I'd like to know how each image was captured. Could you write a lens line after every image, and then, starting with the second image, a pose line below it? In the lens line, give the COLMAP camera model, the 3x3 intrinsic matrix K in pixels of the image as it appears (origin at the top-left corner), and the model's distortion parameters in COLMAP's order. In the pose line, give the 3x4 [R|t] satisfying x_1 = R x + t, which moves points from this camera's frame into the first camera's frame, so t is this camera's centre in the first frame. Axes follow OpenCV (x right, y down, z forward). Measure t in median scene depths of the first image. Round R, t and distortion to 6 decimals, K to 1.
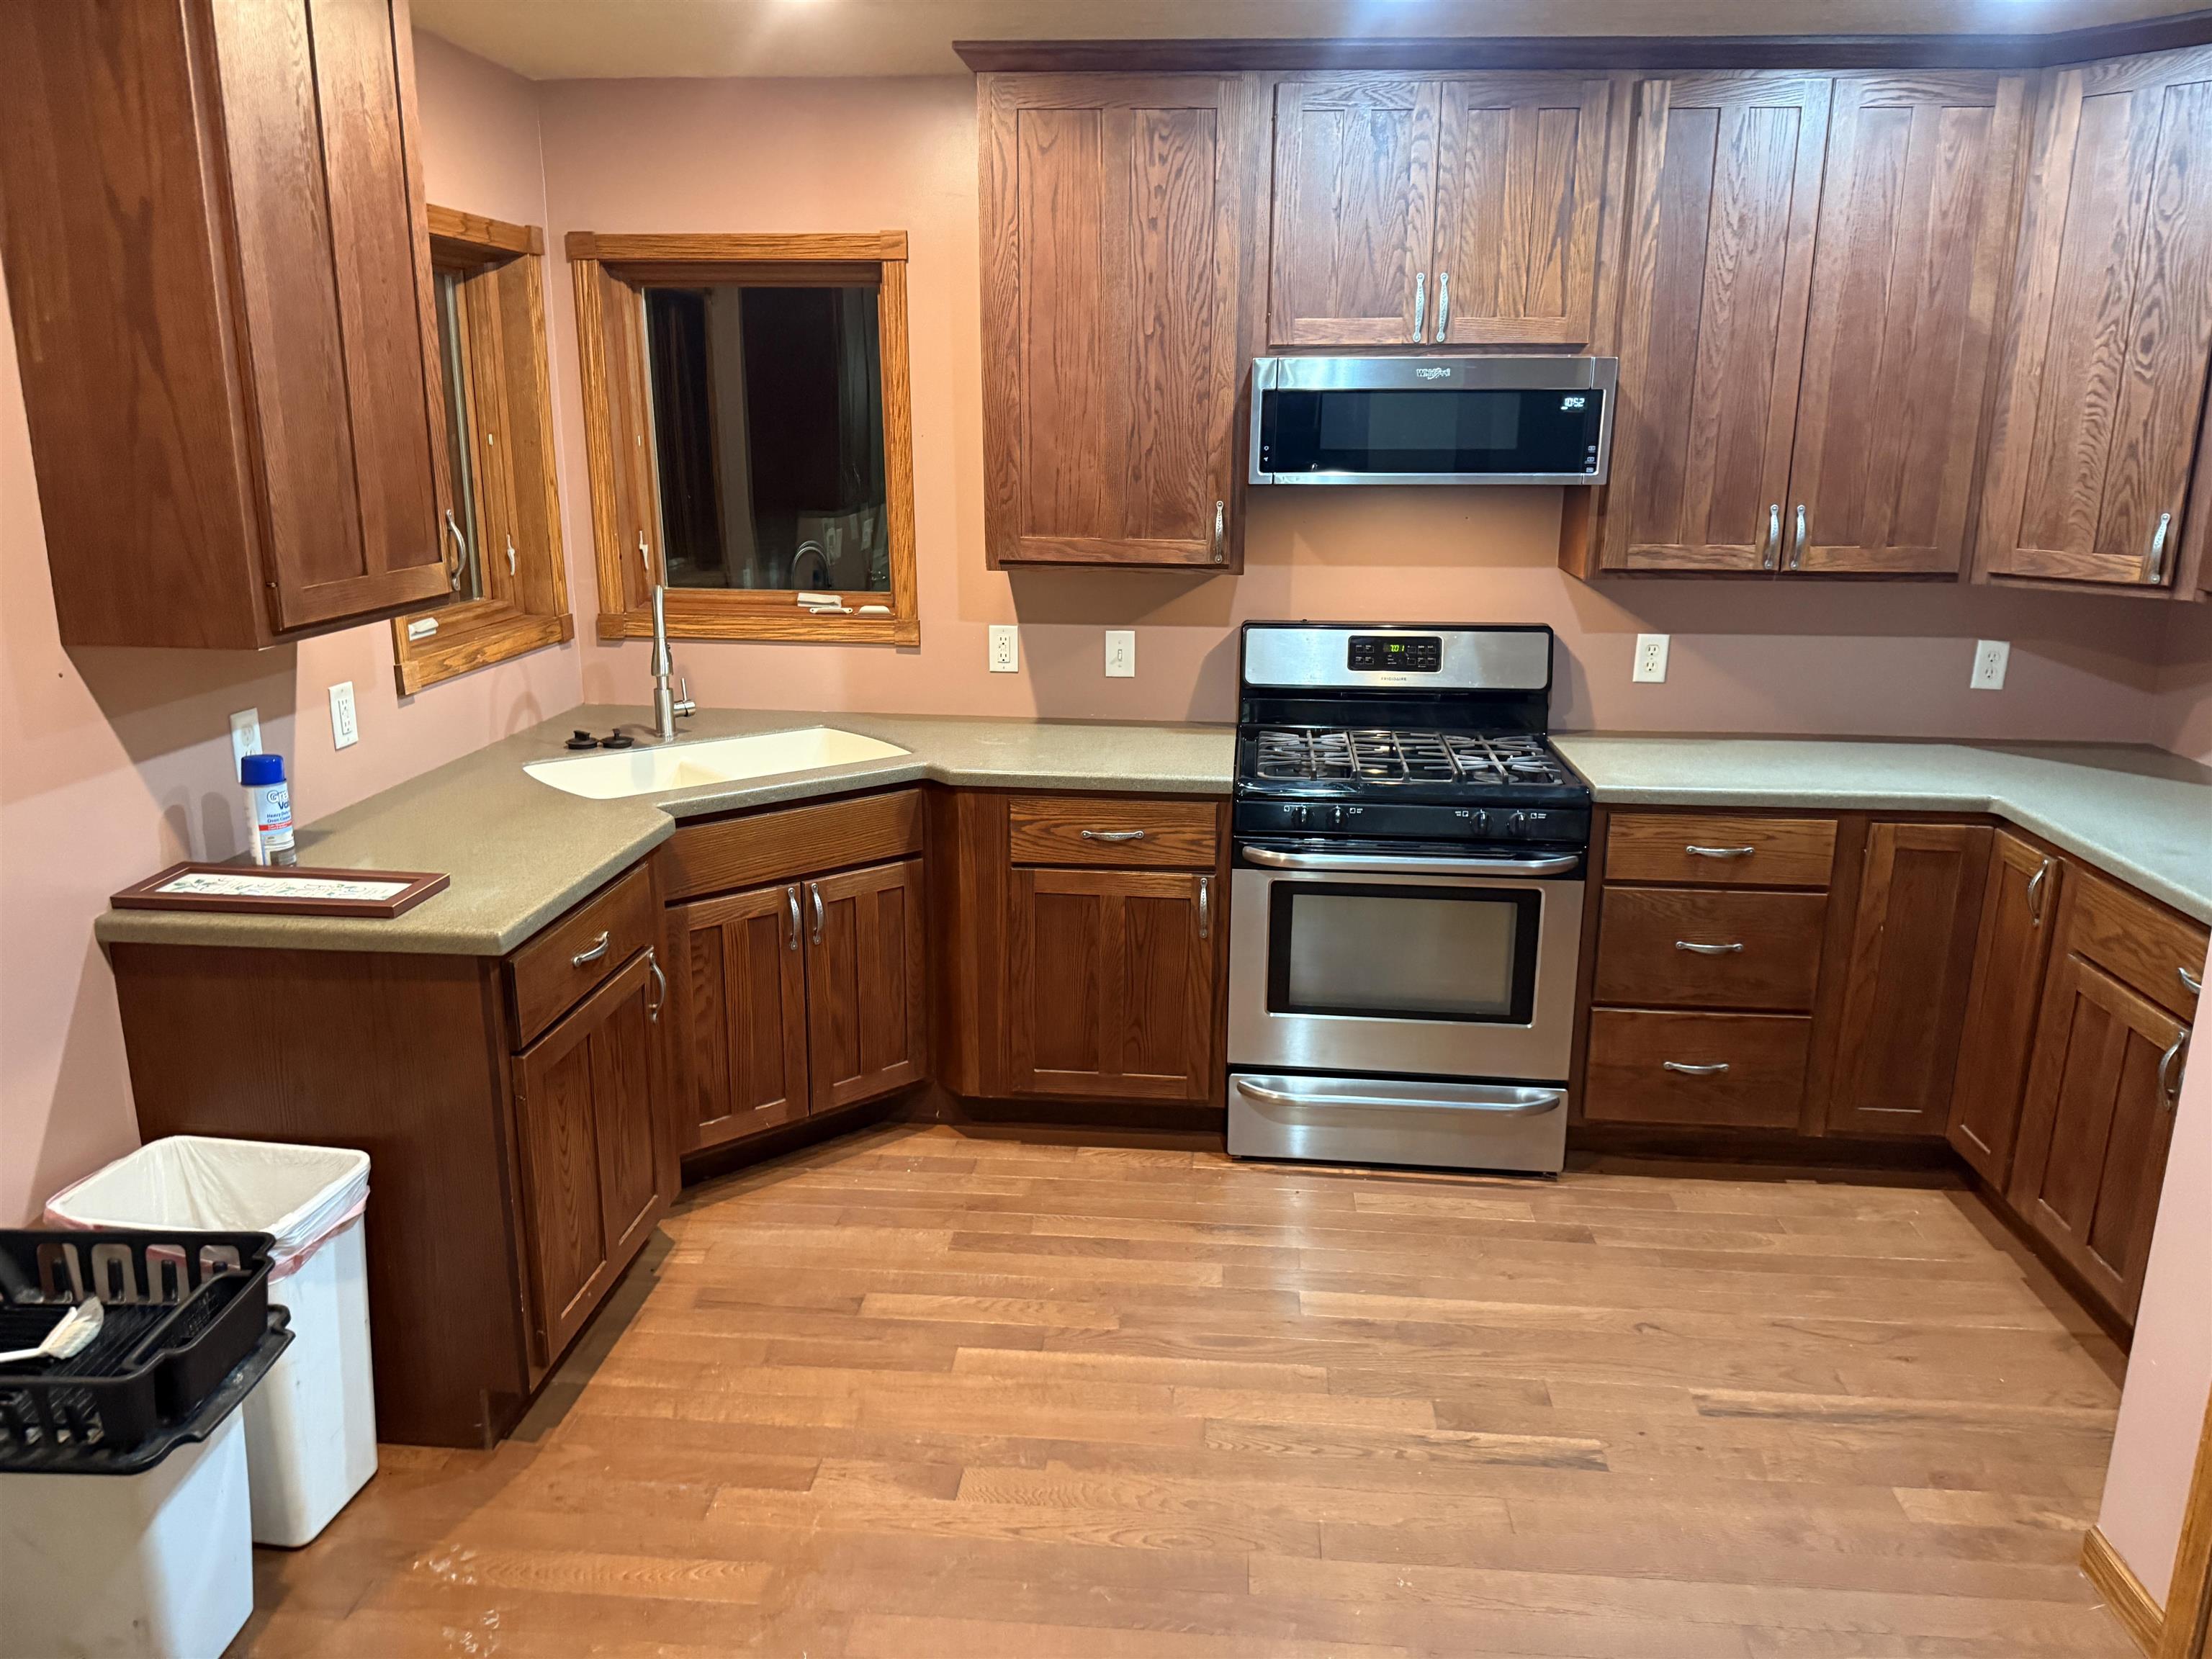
lens RADIAL K [[1561.1, 0, 1105.7], [0, 1561.1, 828.3], [0, 0, 1]] dist [0.003865, -0.003543]
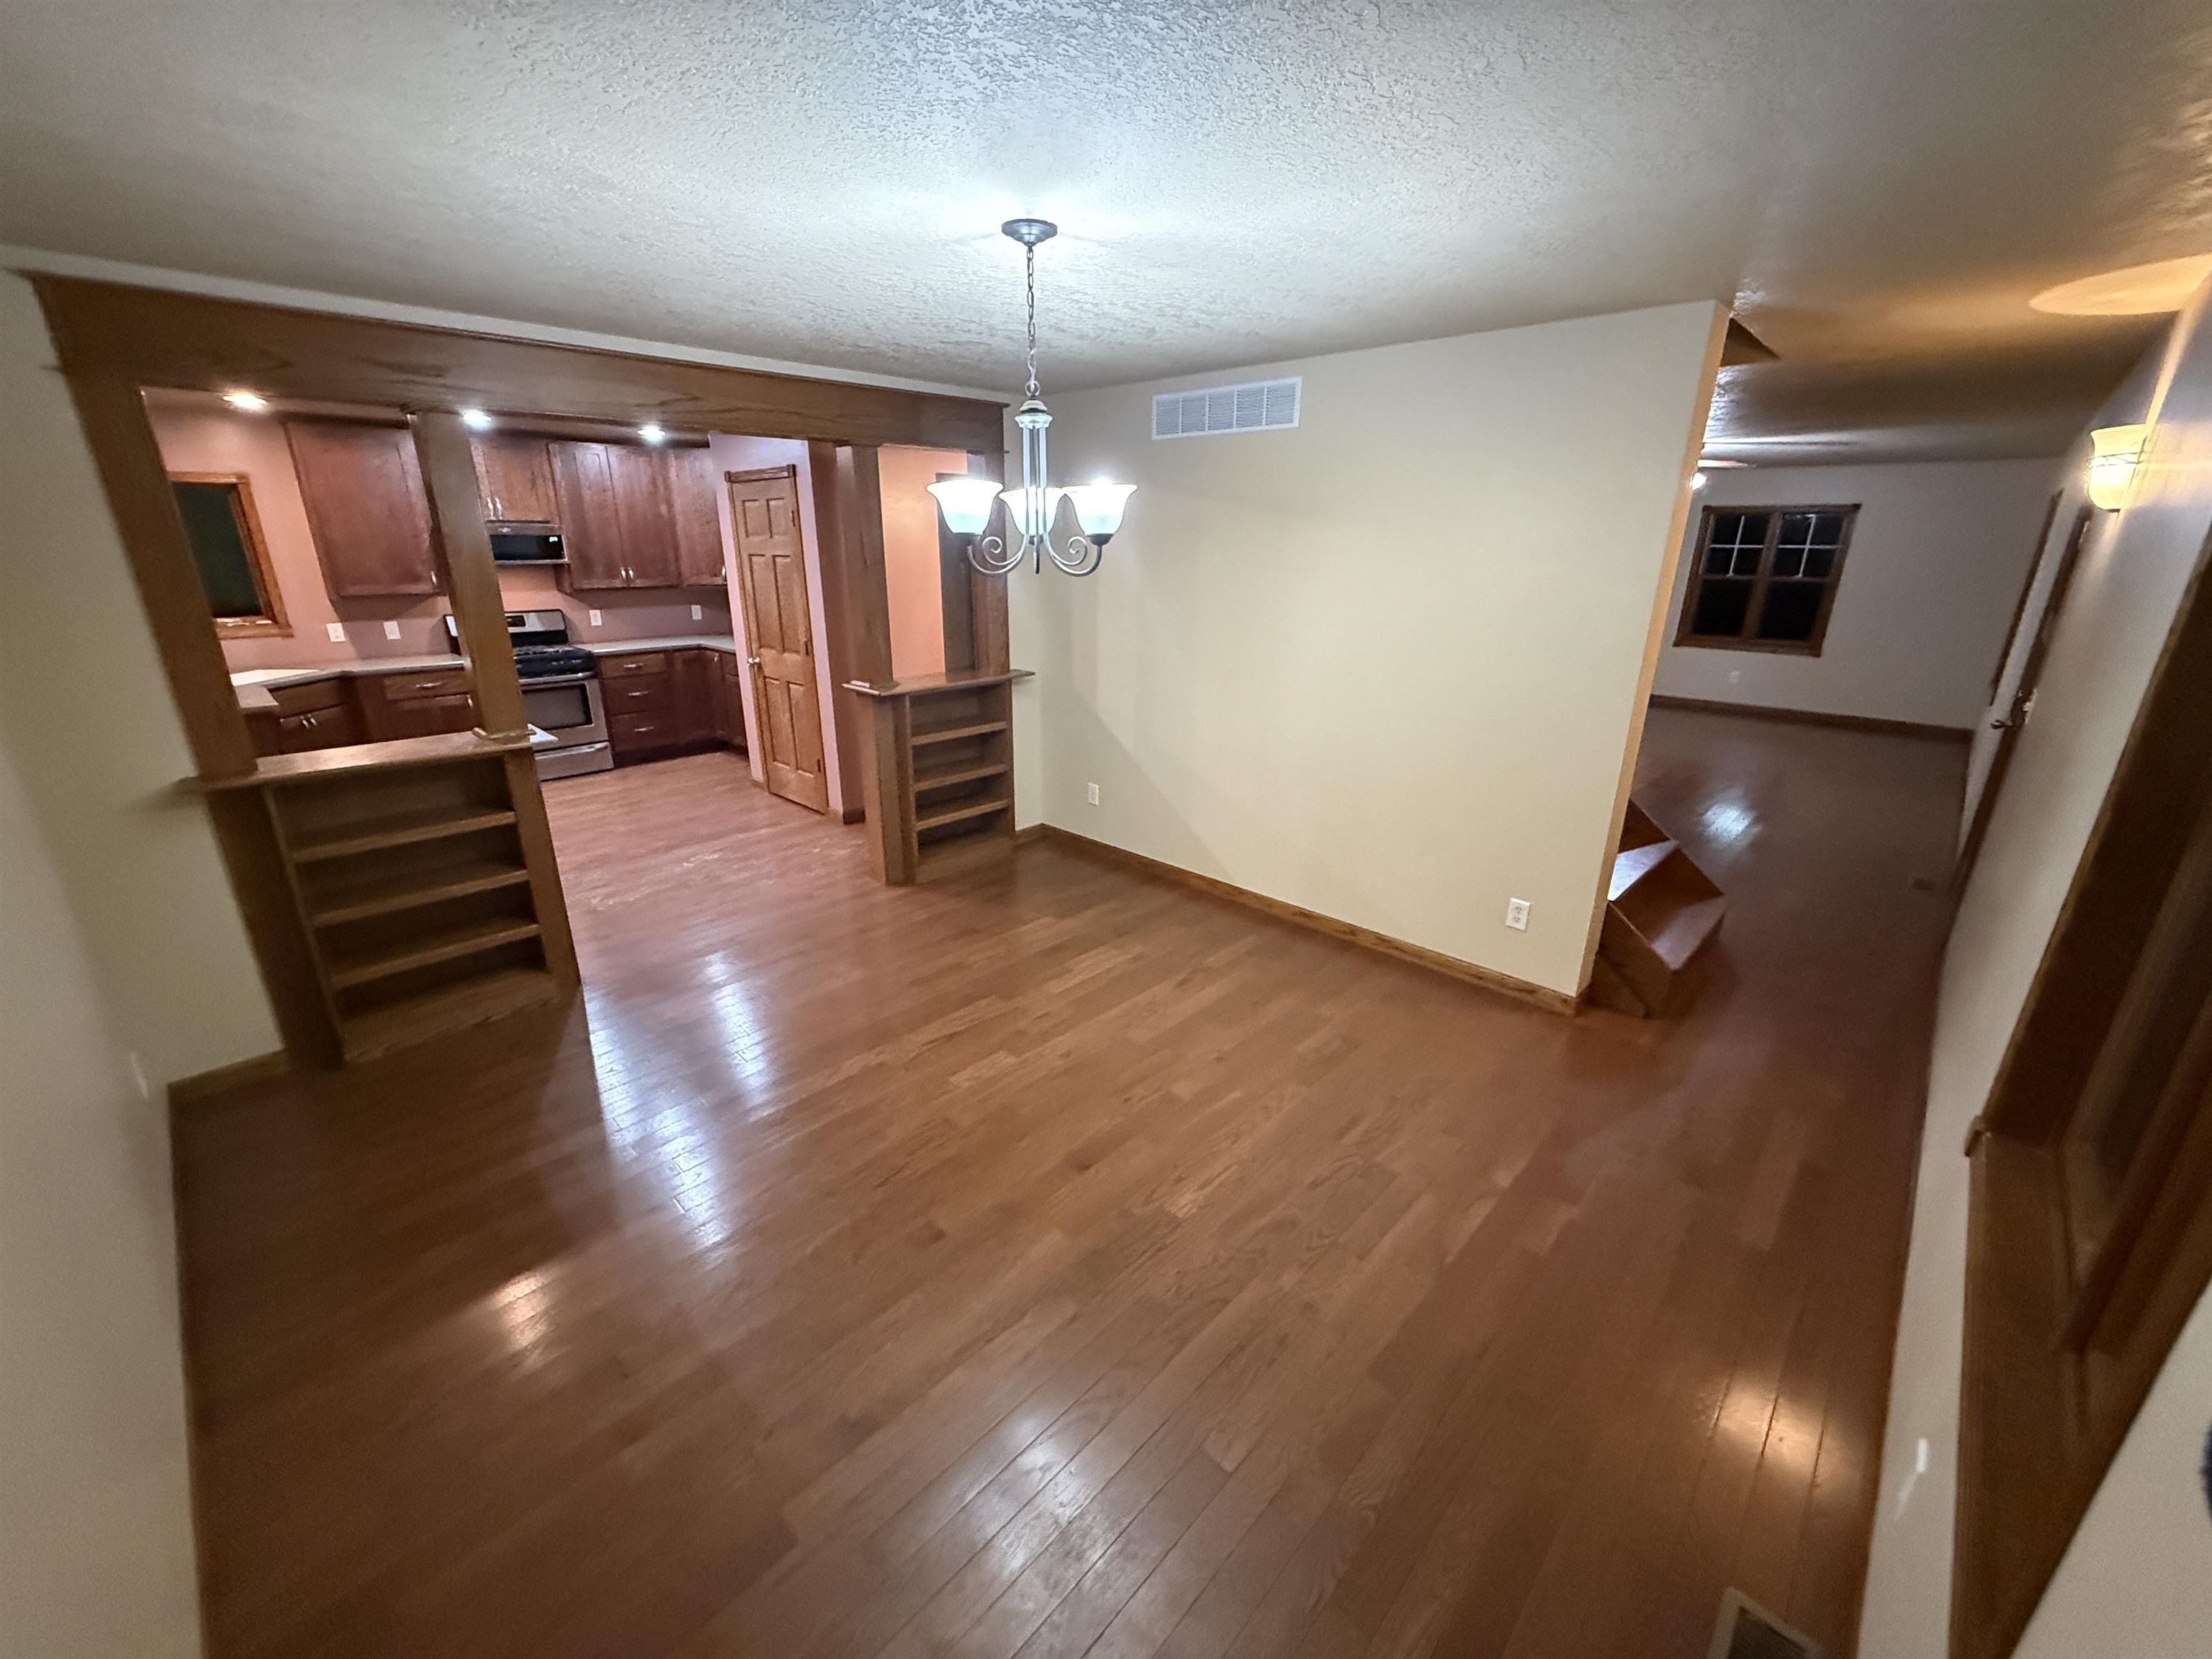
lens RADIAL K [[881.6, 0, 1107.3], [0, 881.6, 839.4], [0, 0, 1]] dist [-0.000310, 0.000406]
pose [[0.623275, -0.256206, 0.738841, -0.523081], [0.193140, 0.965971, 0.172038, 0.256953], [-0.757777, 0.035473, 0.651549, -1.118567]]
